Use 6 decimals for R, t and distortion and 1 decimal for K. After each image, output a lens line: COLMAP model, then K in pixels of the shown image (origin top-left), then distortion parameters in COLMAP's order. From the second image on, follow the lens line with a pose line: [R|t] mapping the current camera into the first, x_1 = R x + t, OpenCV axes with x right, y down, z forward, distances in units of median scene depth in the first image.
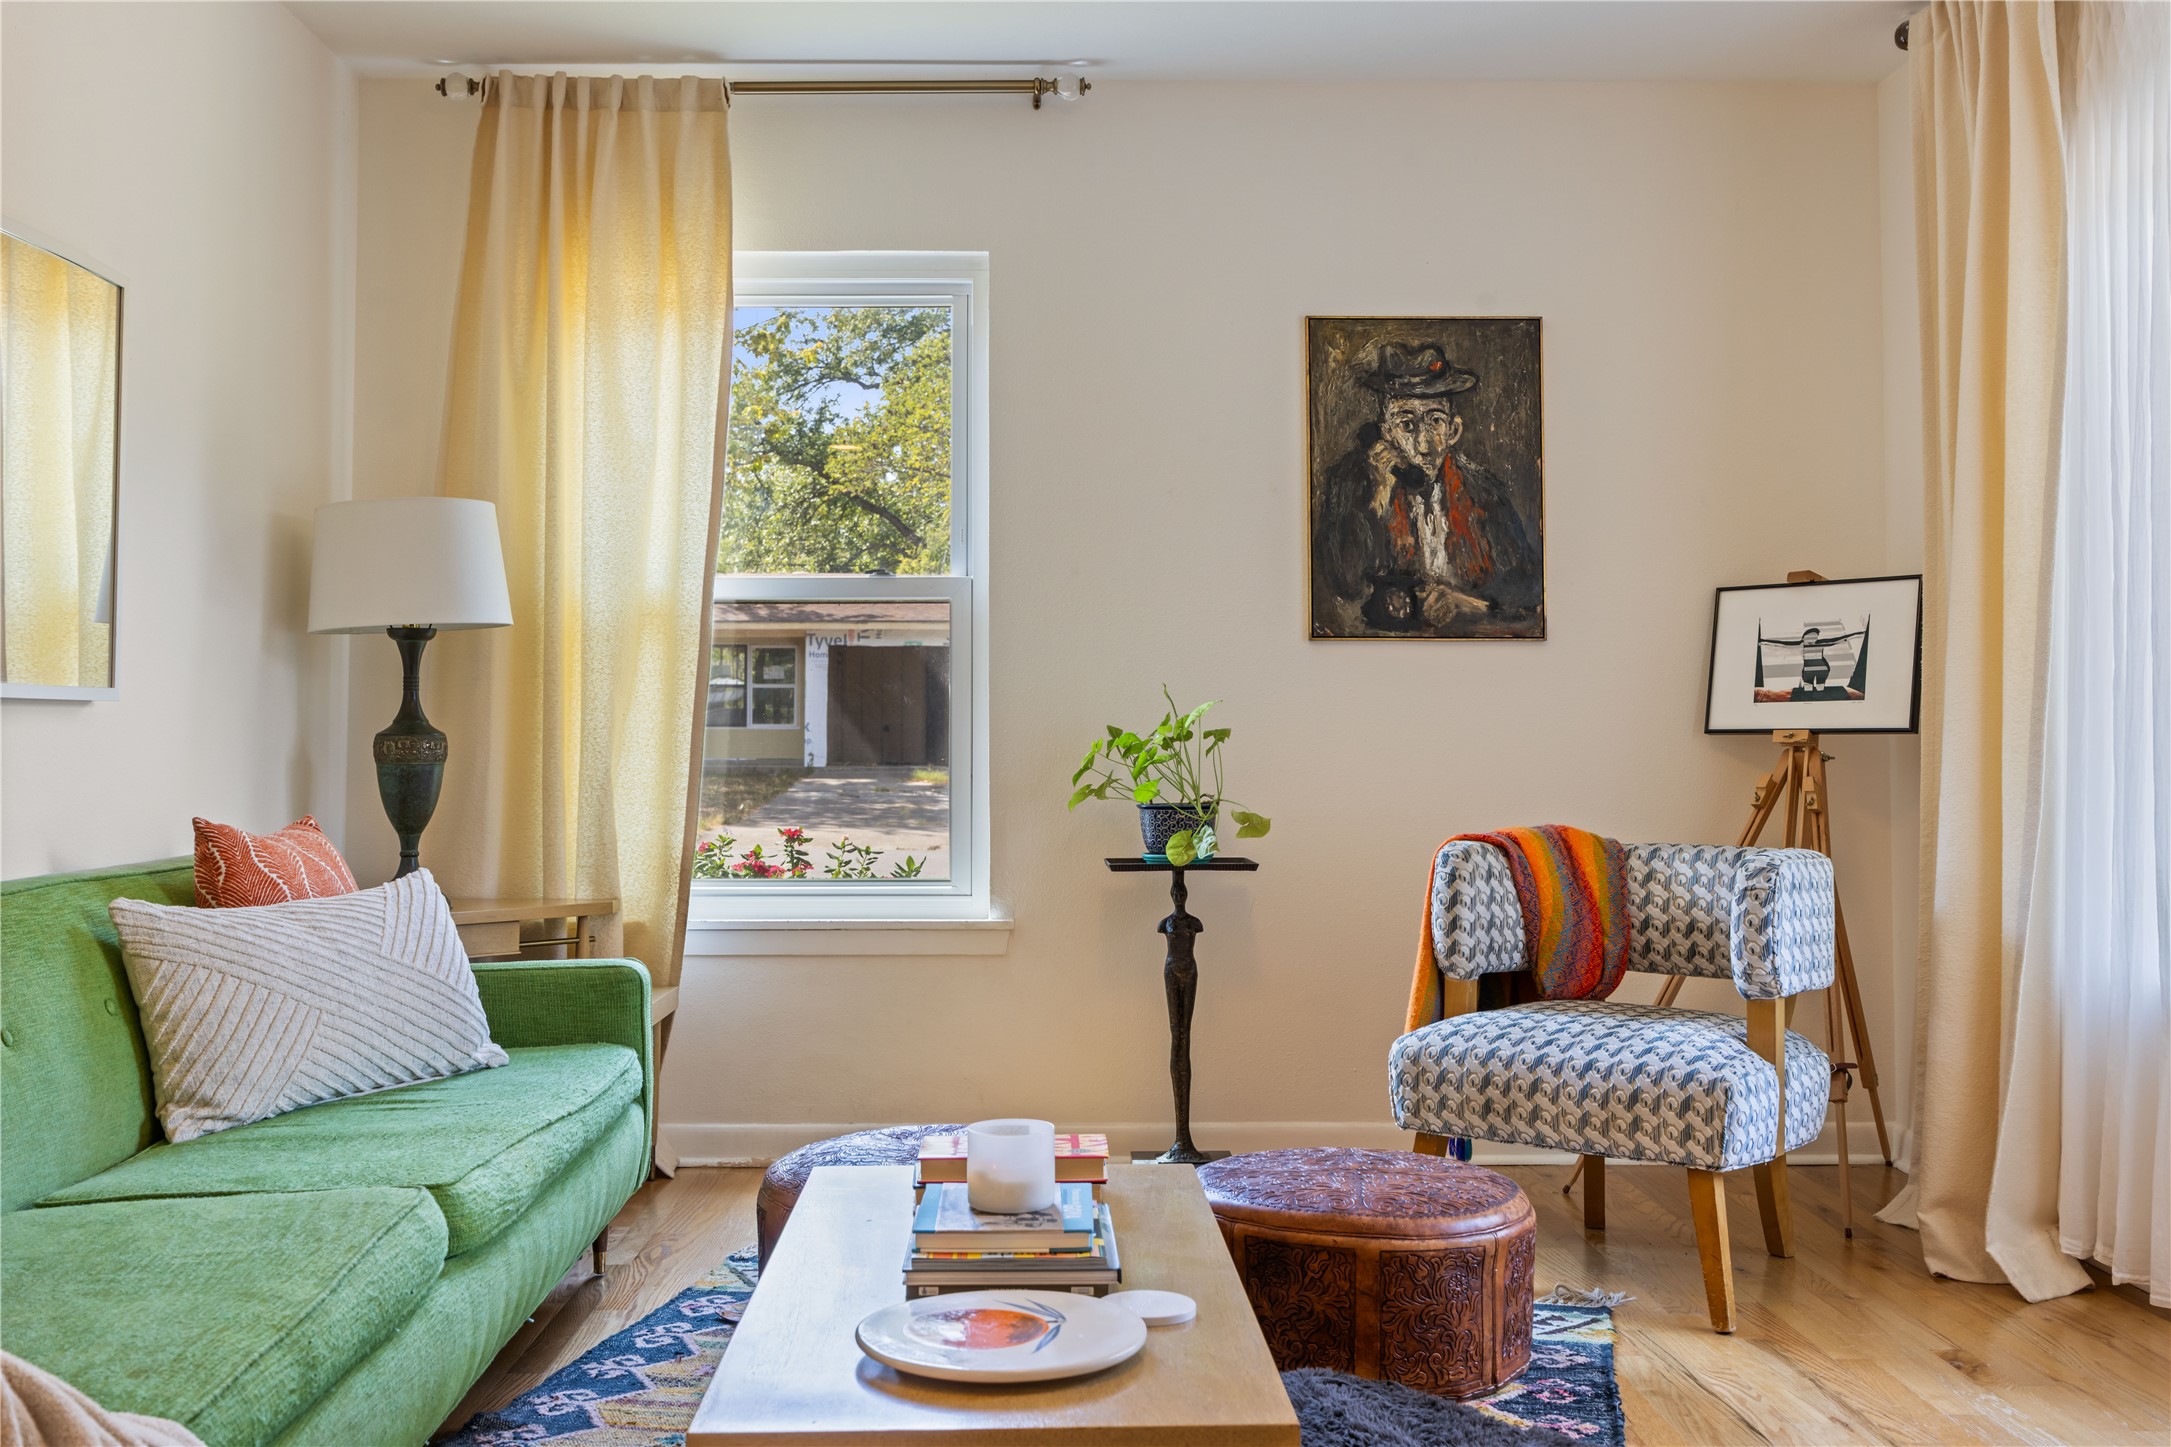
lens RADIAL K [[2087.0, 0, 1085.3], [0, 2087.0, 639.9], [0, 0, 1]] dist [-0.008818, 0.012584]
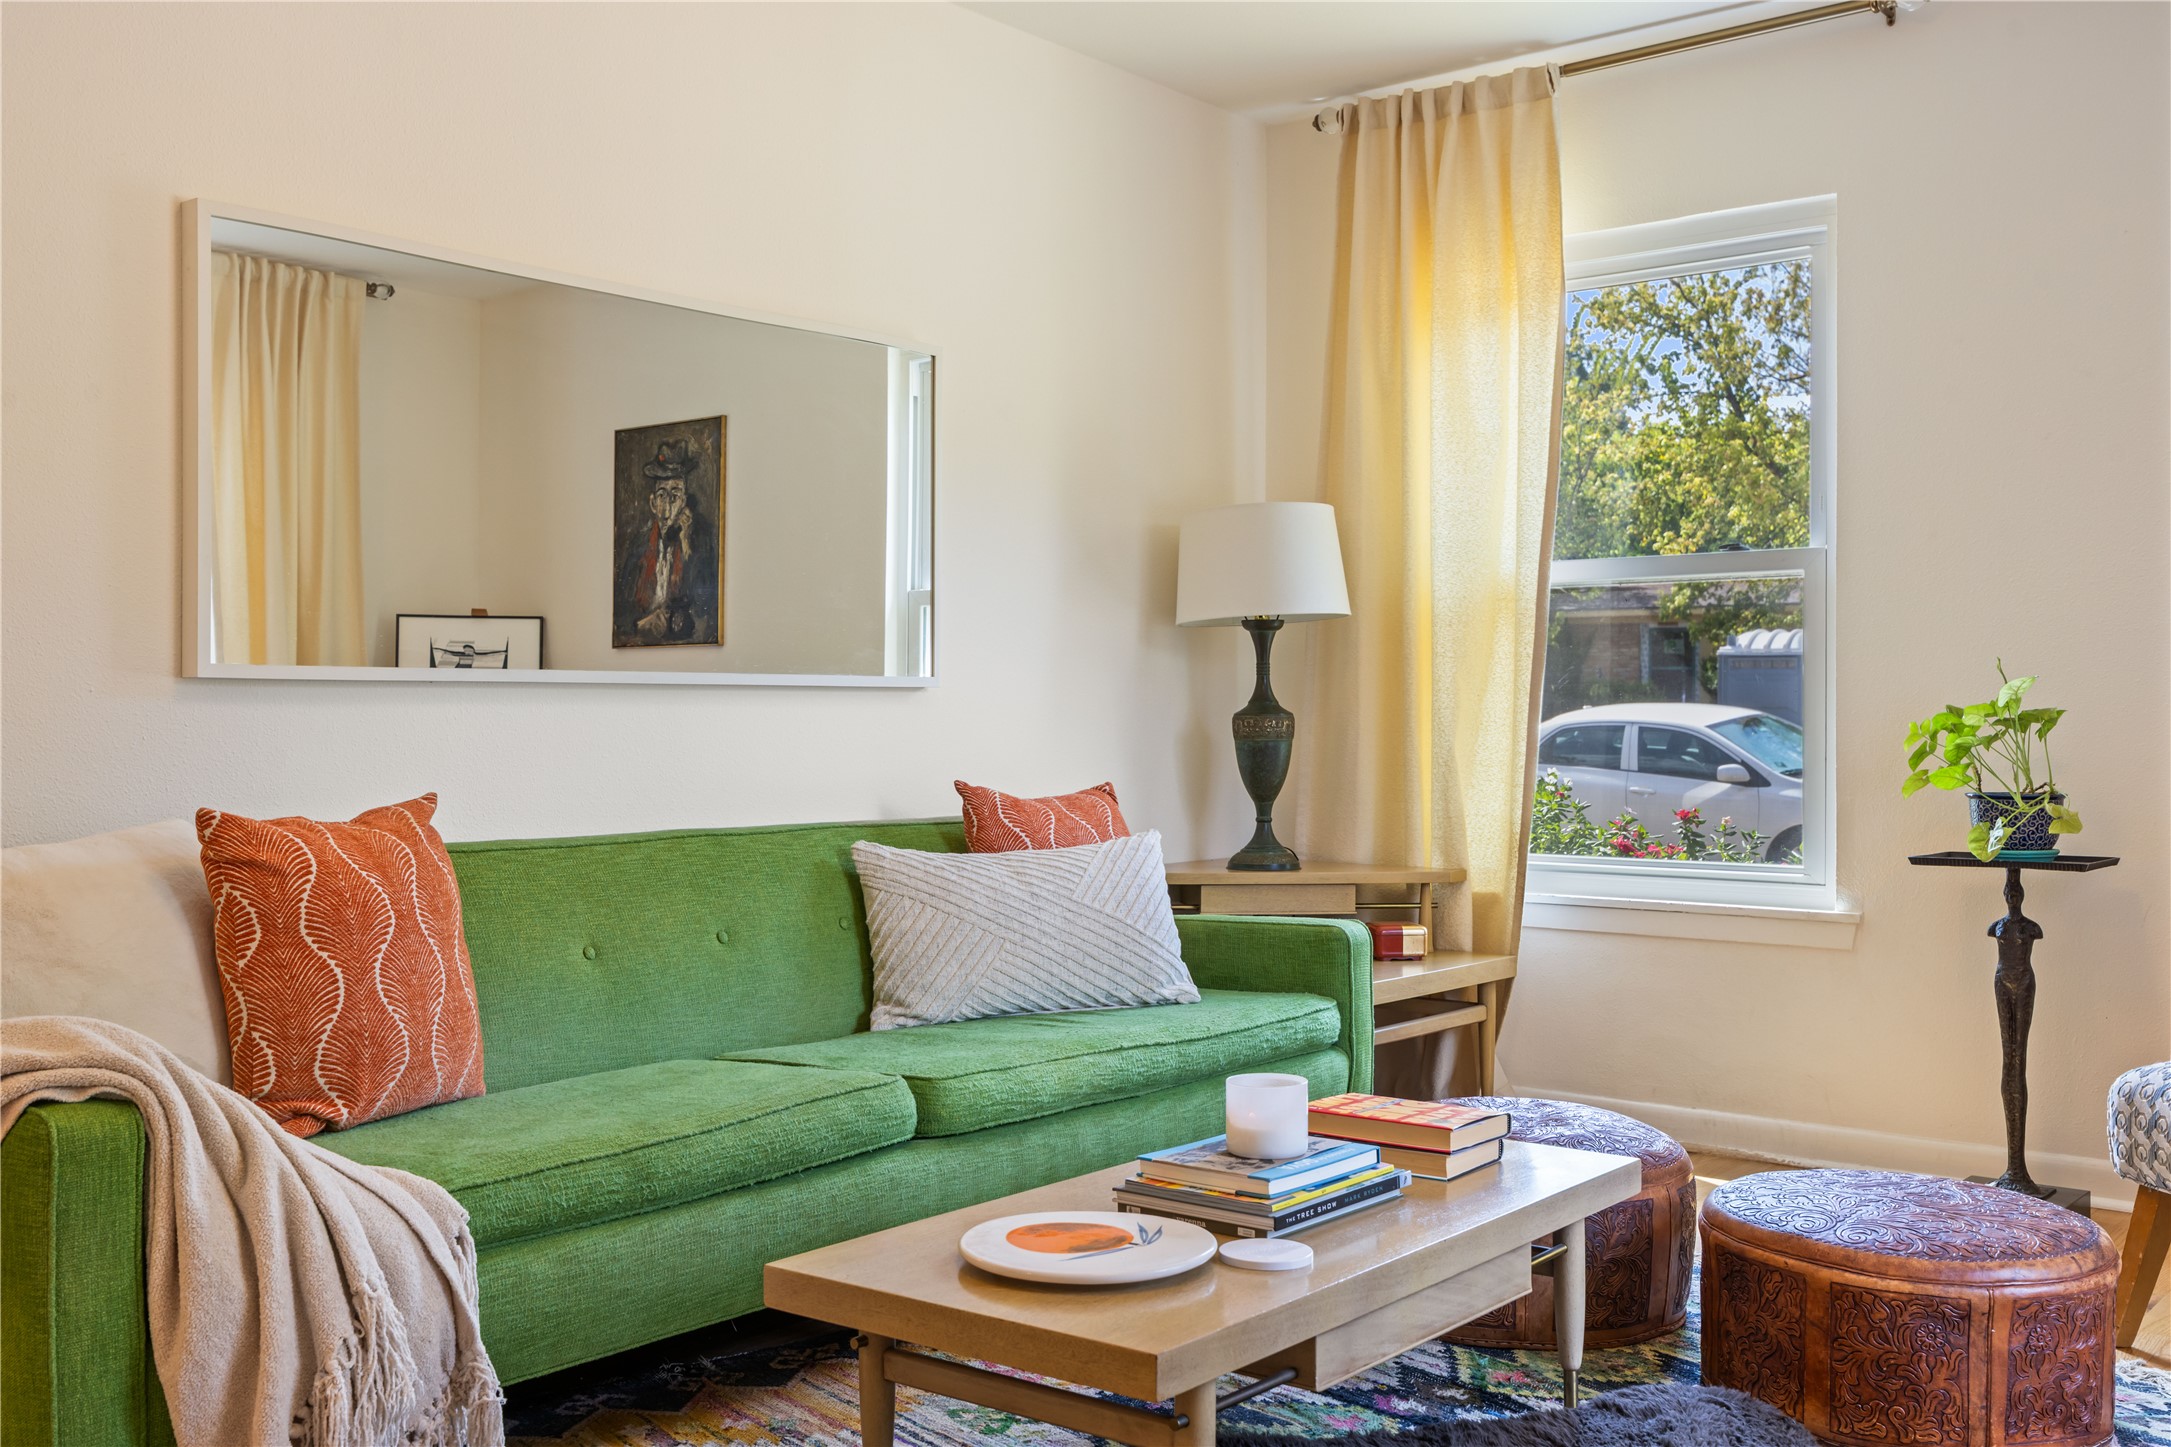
lens RADIAL K [[2106.4, 0, 1085.5], [0, 2106.4, 723.5], [0, 0, 1]] dist [-0.010742, 0.018240]
pose [[0.760774, 0.003976, -0.649004, 0.442311], [0.028531, 0.998810, 0.039564, 0.003307], [0.648389, -0.048616, 0.759755, 0.092656]]
